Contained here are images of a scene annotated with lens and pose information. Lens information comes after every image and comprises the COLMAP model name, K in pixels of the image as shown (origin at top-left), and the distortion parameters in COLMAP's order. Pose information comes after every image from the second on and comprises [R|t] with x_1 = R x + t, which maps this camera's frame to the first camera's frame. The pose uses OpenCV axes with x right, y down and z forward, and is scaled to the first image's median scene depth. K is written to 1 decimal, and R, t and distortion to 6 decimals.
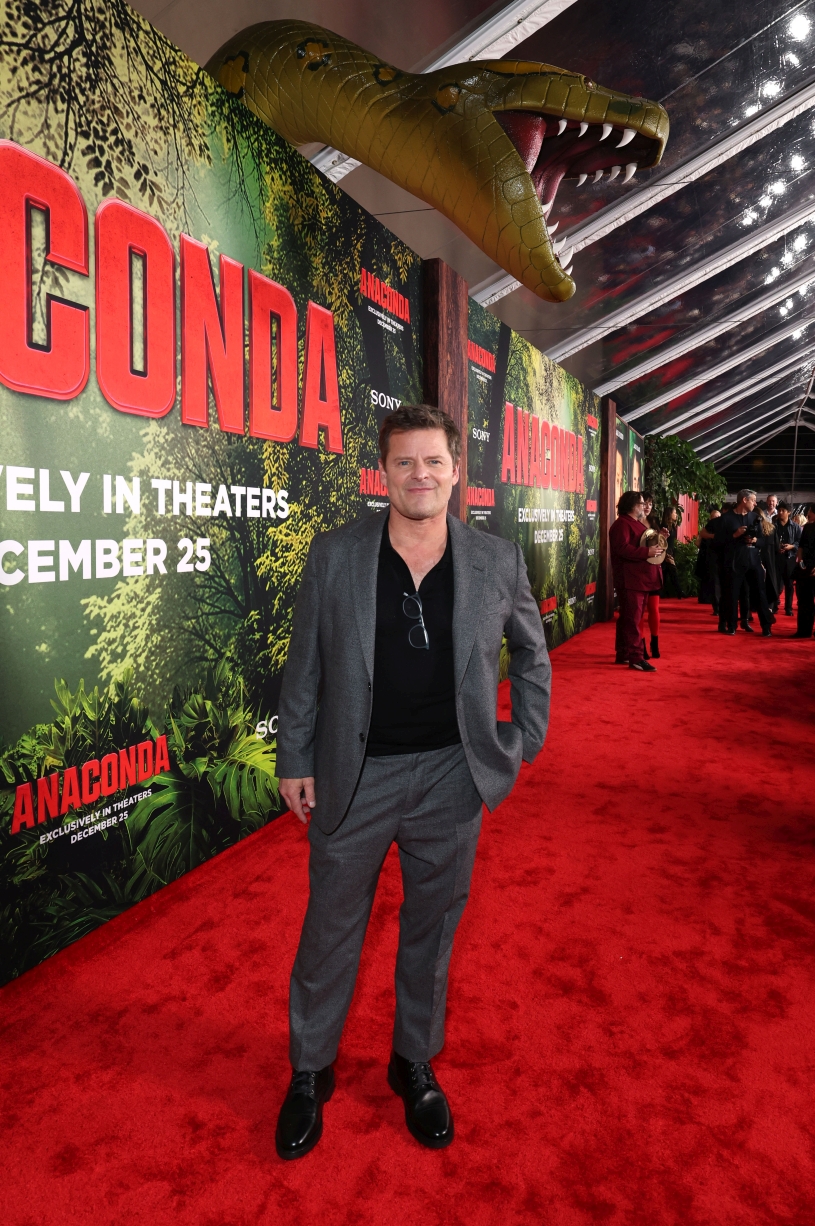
lens RADIAL K [[809.8, 0, 405.0], [0, 809.8, 637.2], [0, 0, 1]] dist [0.003117, 0.002648]
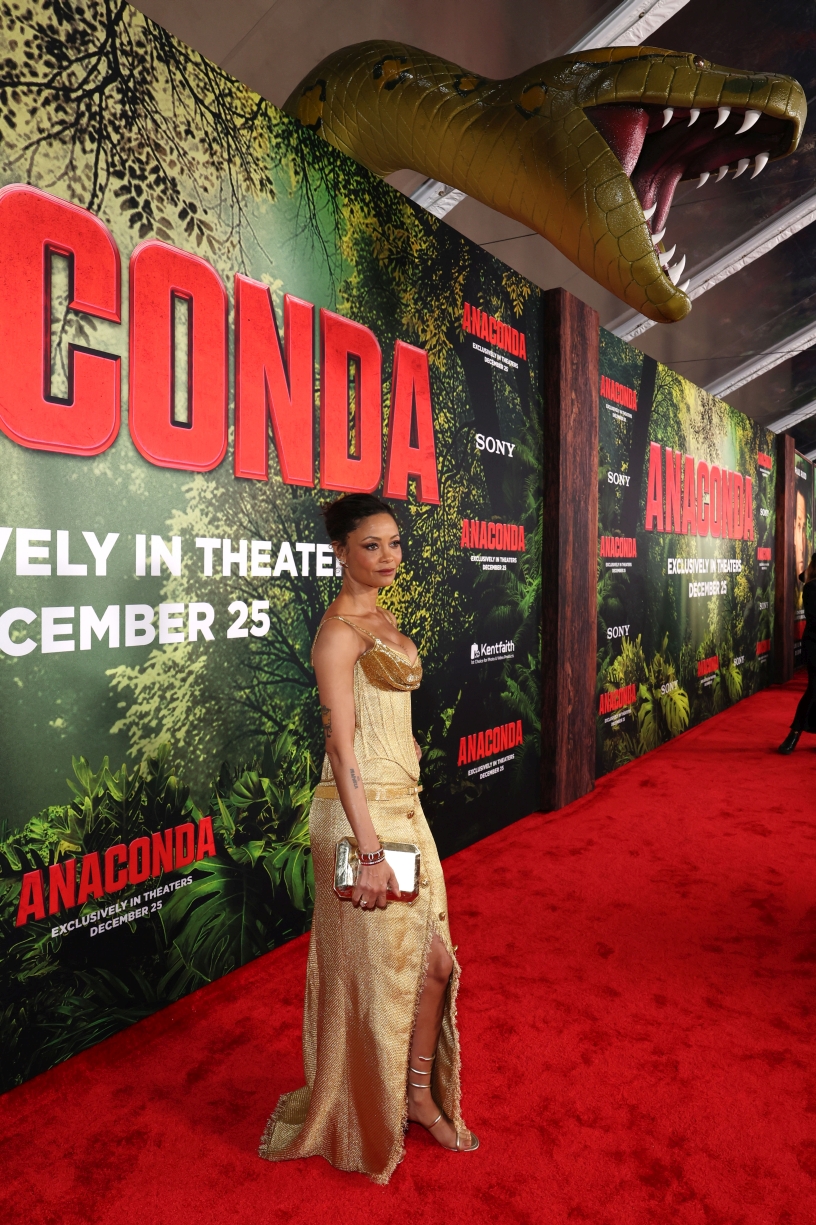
lens RADIAL K [[834.8, 0, 406.7], [0, 834.8, 652.7], [0, 0, 1]] dist [-0.004566, 0.007080]
pose [[0.980661, 0.015514, -0.195096, 0.093096], [-0.023790, 0.998910, -0.040151, -0.028487], [0.194261, 0.044016, 0.979962, 0.108439]]
